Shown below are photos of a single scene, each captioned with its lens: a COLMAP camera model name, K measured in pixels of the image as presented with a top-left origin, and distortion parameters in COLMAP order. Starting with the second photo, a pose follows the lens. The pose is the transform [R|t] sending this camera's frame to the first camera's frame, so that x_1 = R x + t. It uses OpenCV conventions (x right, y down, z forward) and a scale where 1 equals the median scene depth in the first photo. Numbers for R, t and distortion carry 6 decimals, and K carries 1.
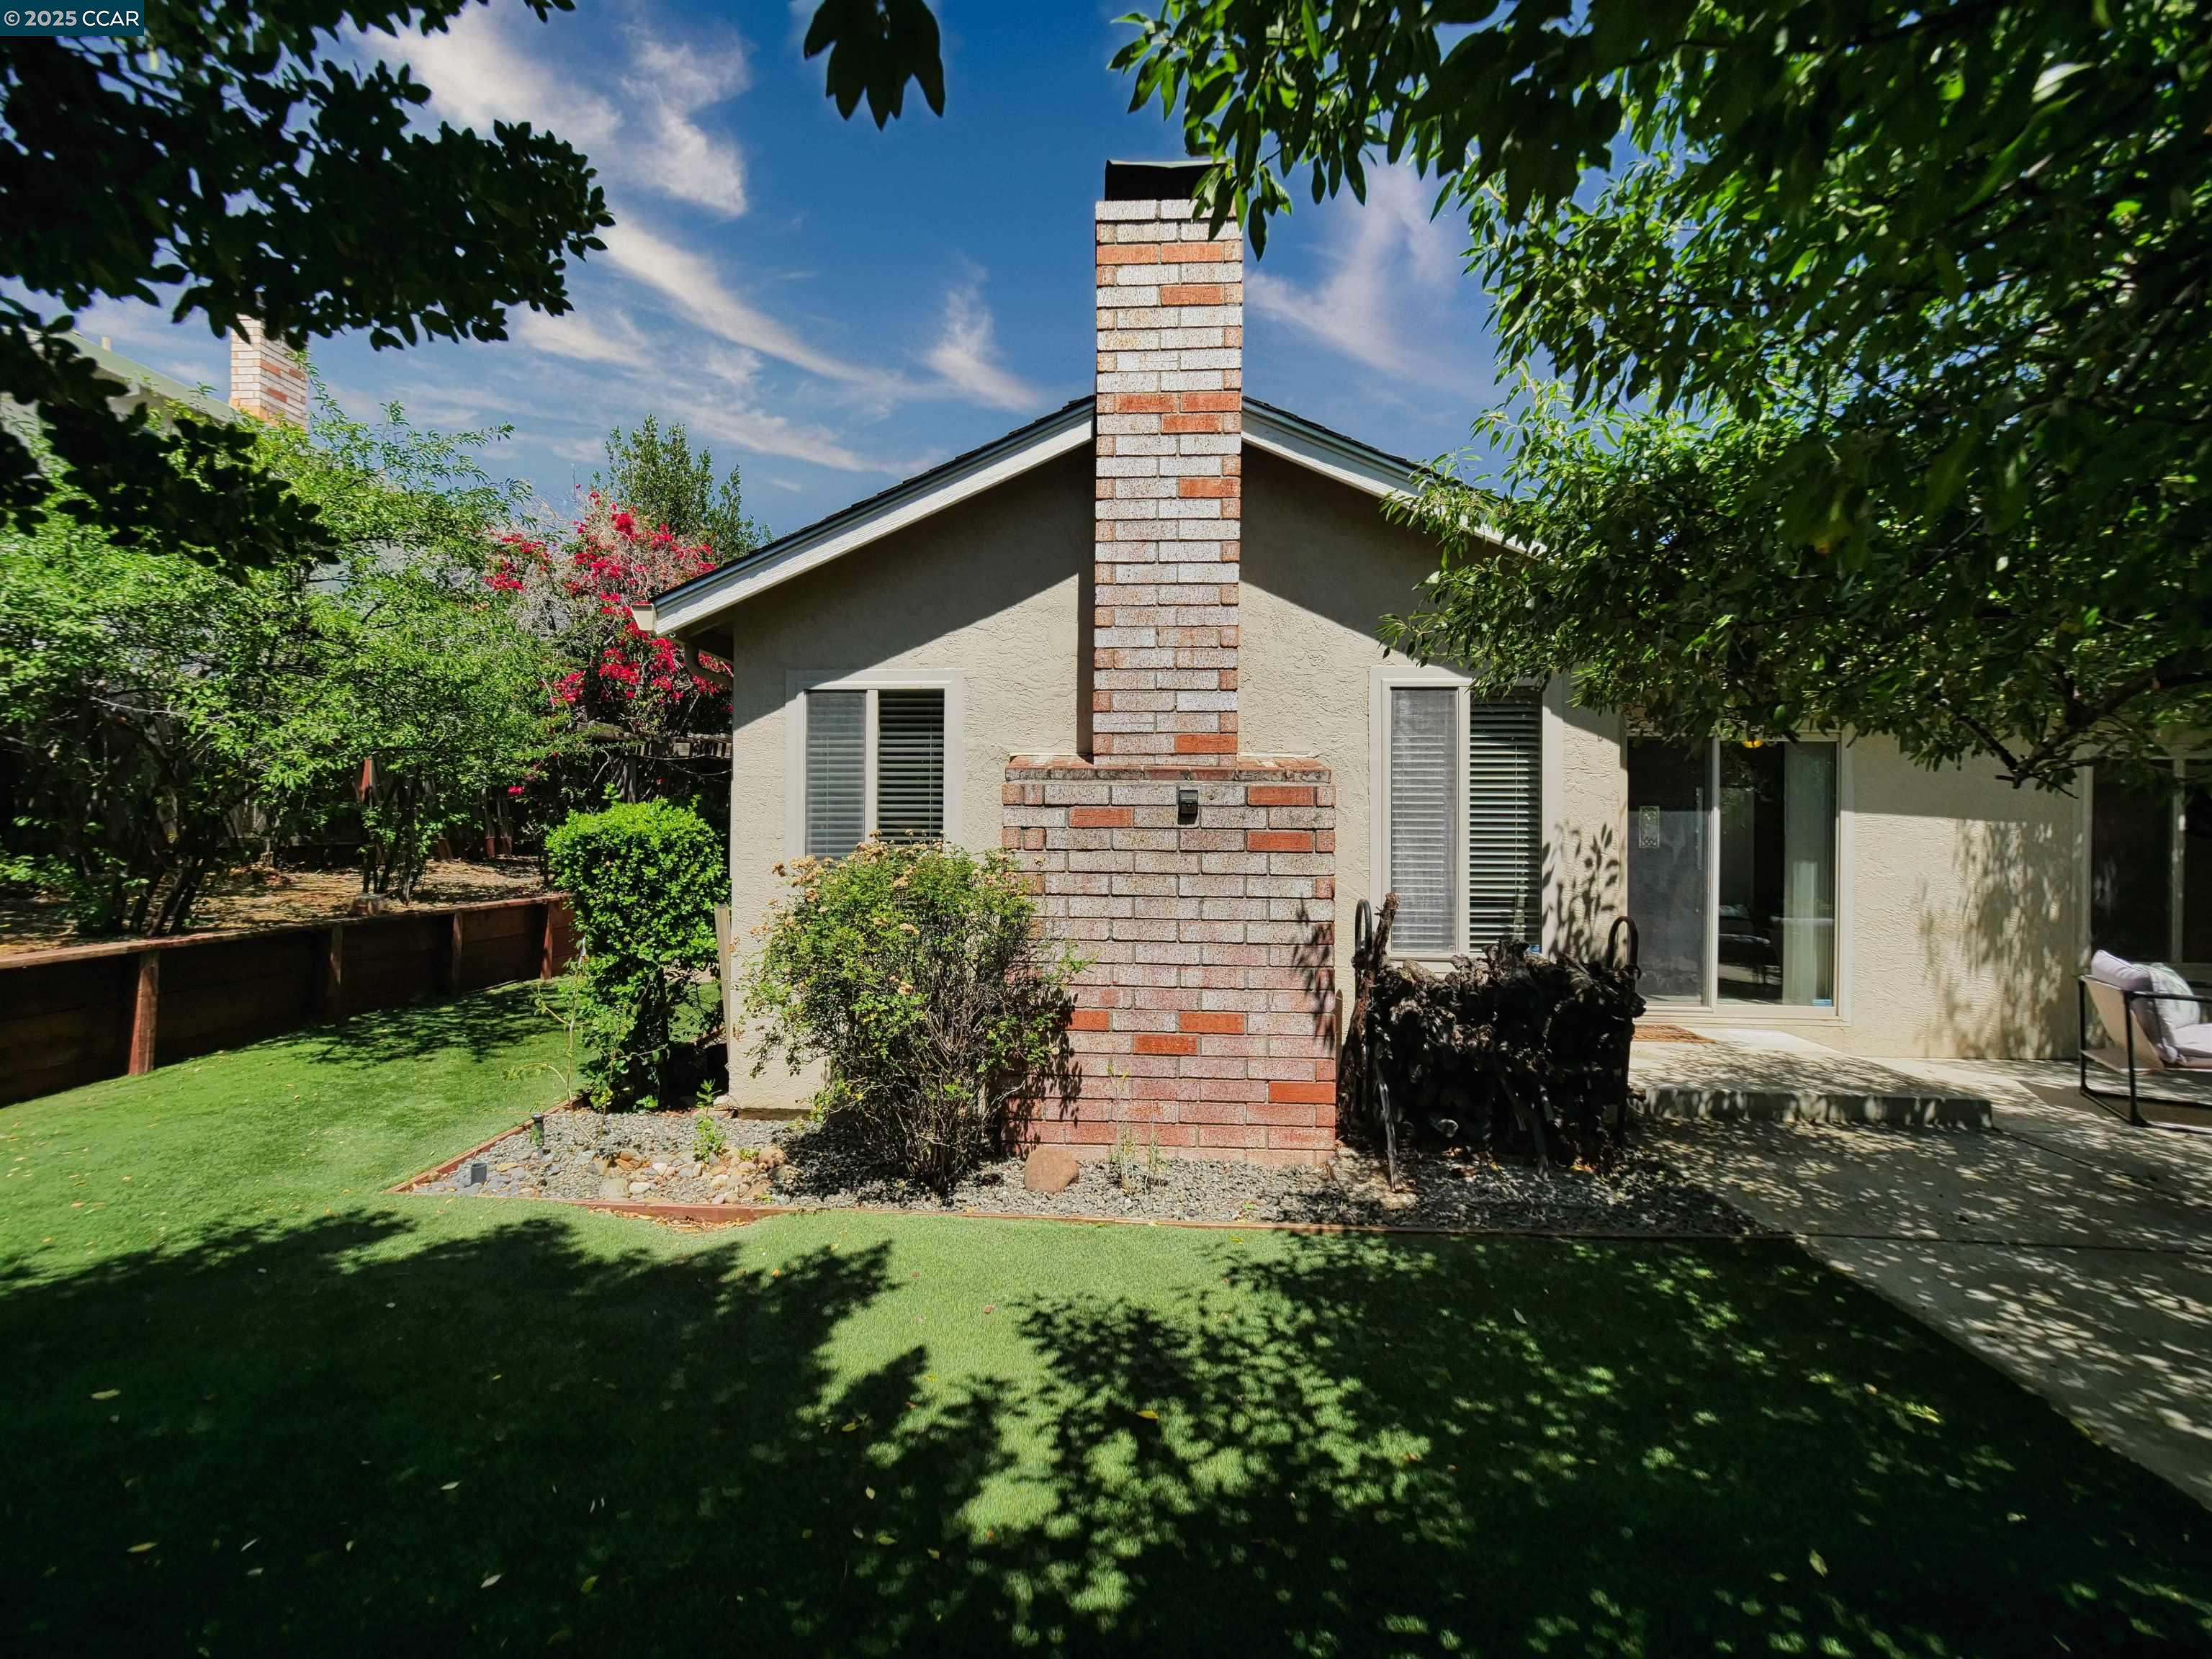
lens RADIAL K [[942.0, 0, 1067.3], [0, 942.0, 814.2], [0, 0, 1]] dist [-0.005451, 0.001143]
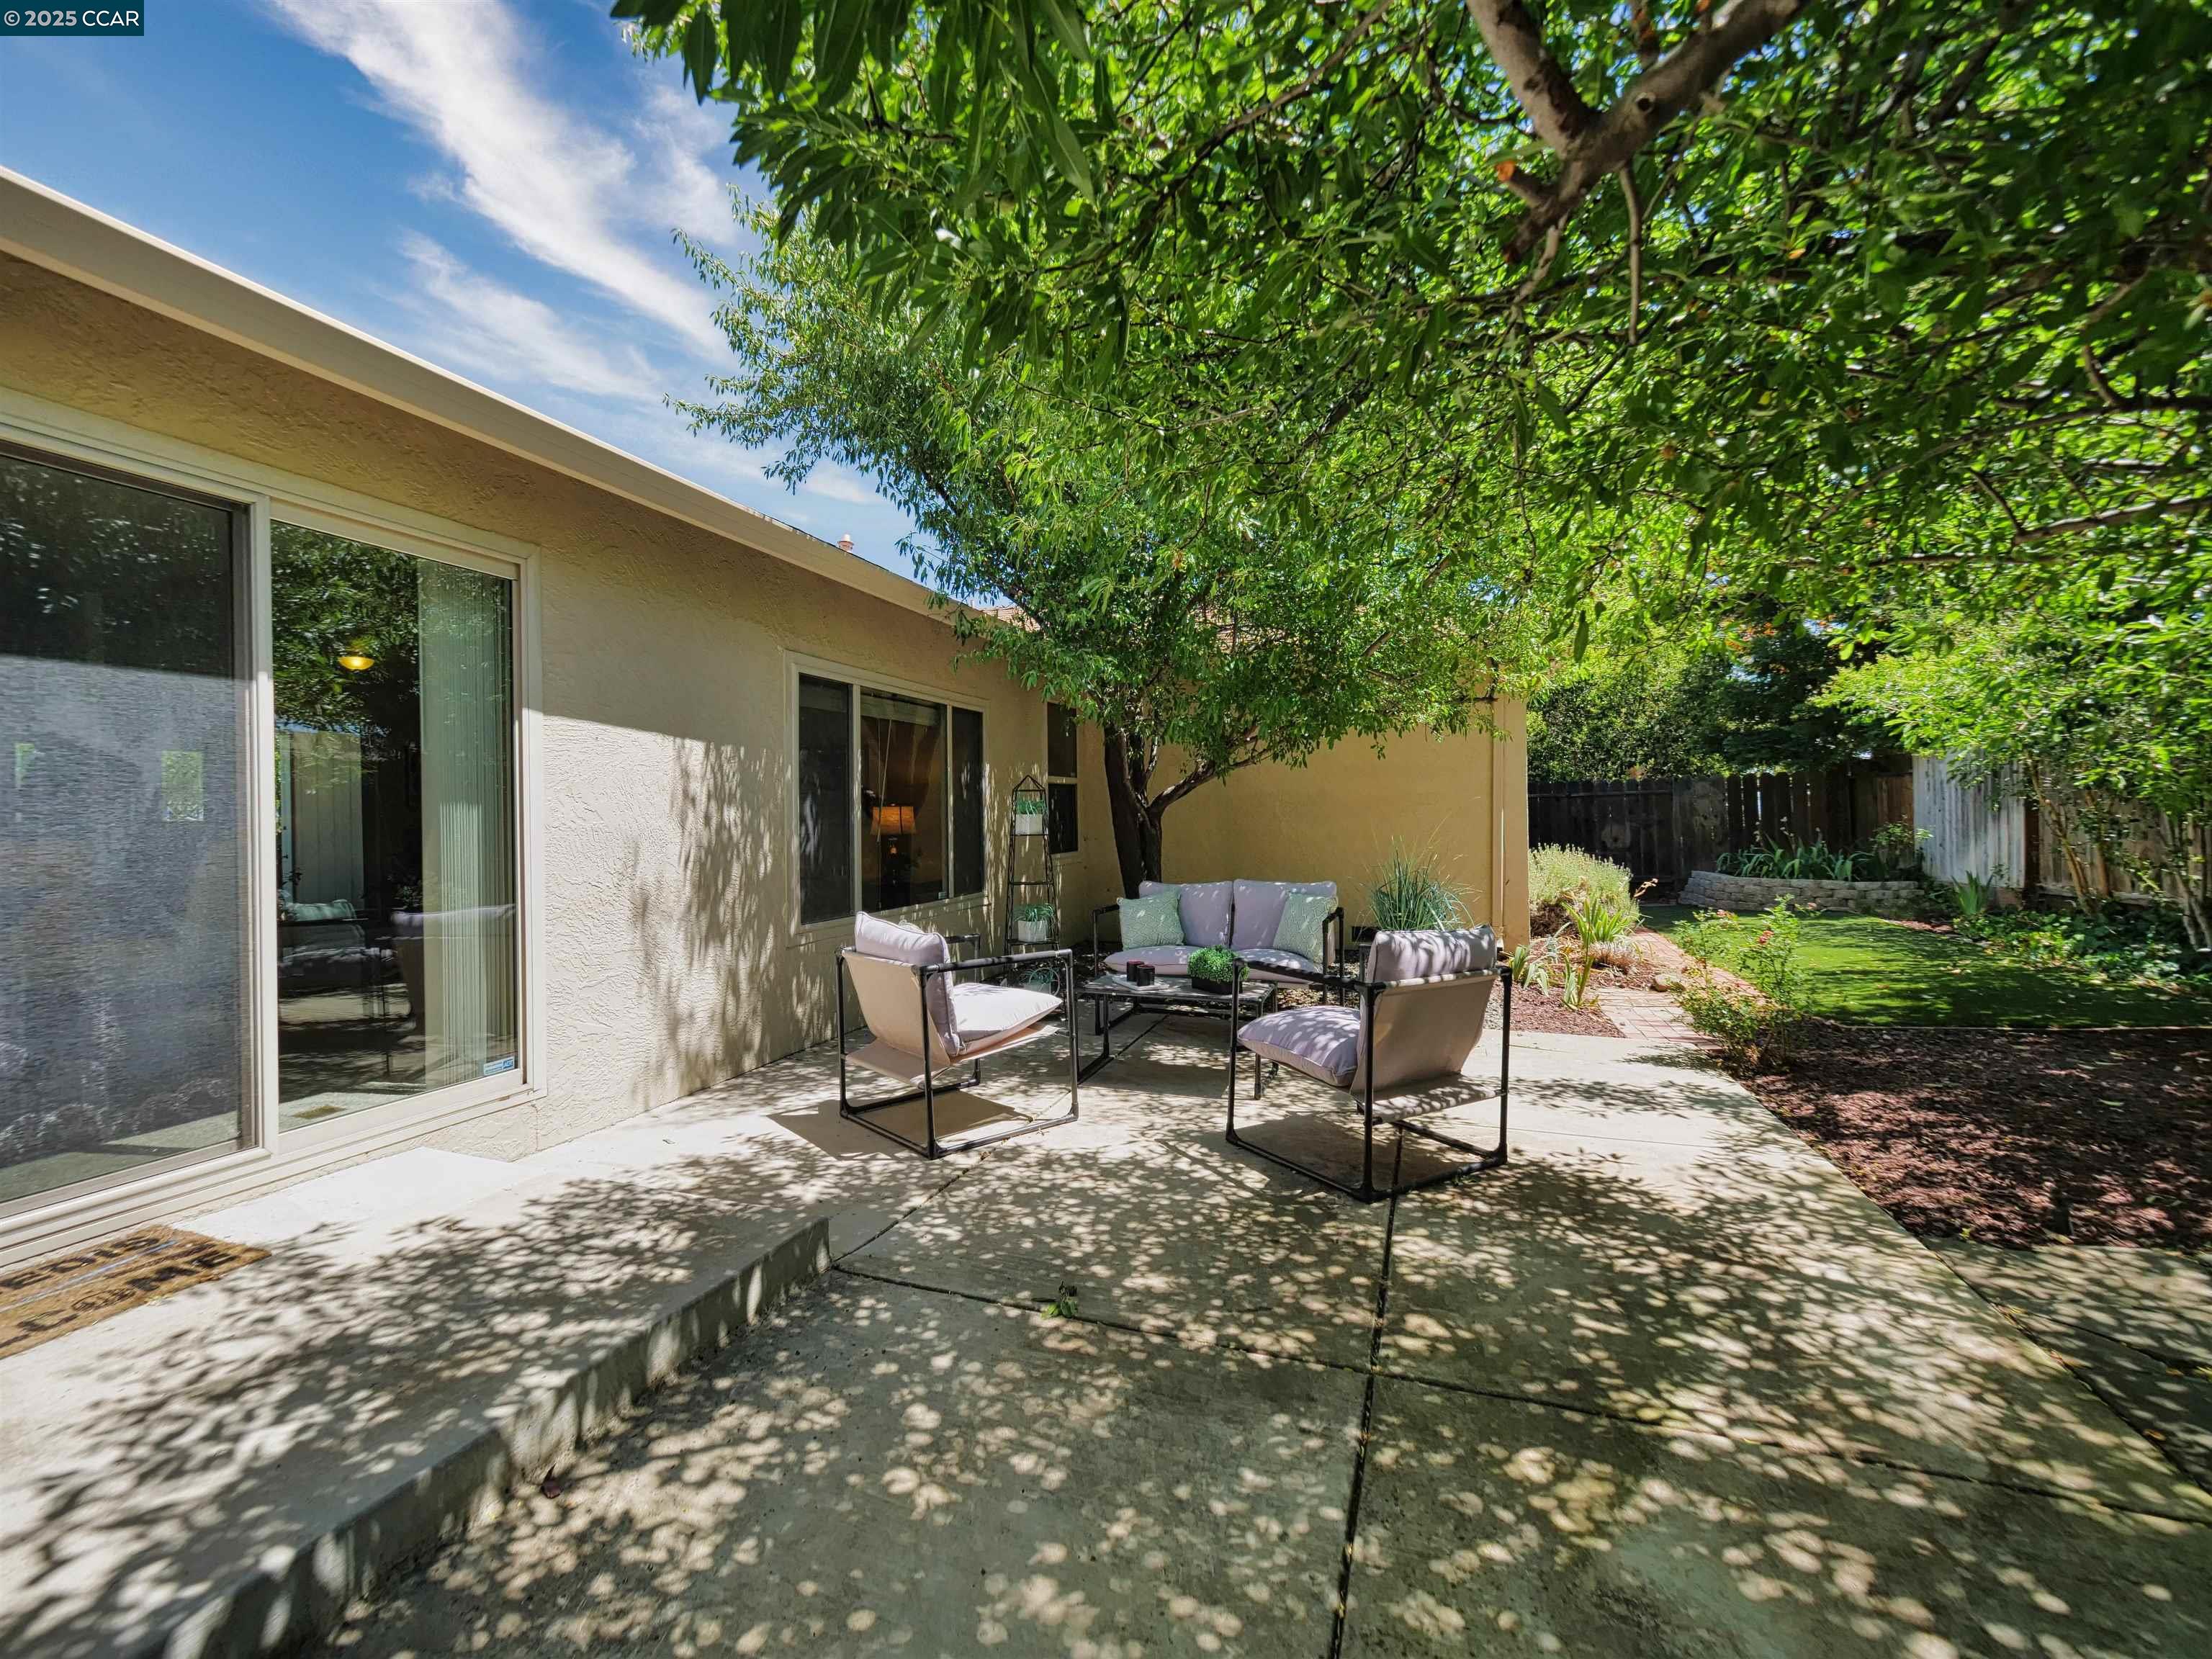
lens RADIAL K [[942.0, 0, 1098.0], [0, 942.0, 831.8], [0, 0, 1]] dist [-0.005451, 0.001143]
pose [[0.271044, -0.026679, 0.962197, 0.544816], [0.000987, 0.999623, 0.027439, 0.075966], [-0.962567, -0.006487, 0.270968, 0.745543]]
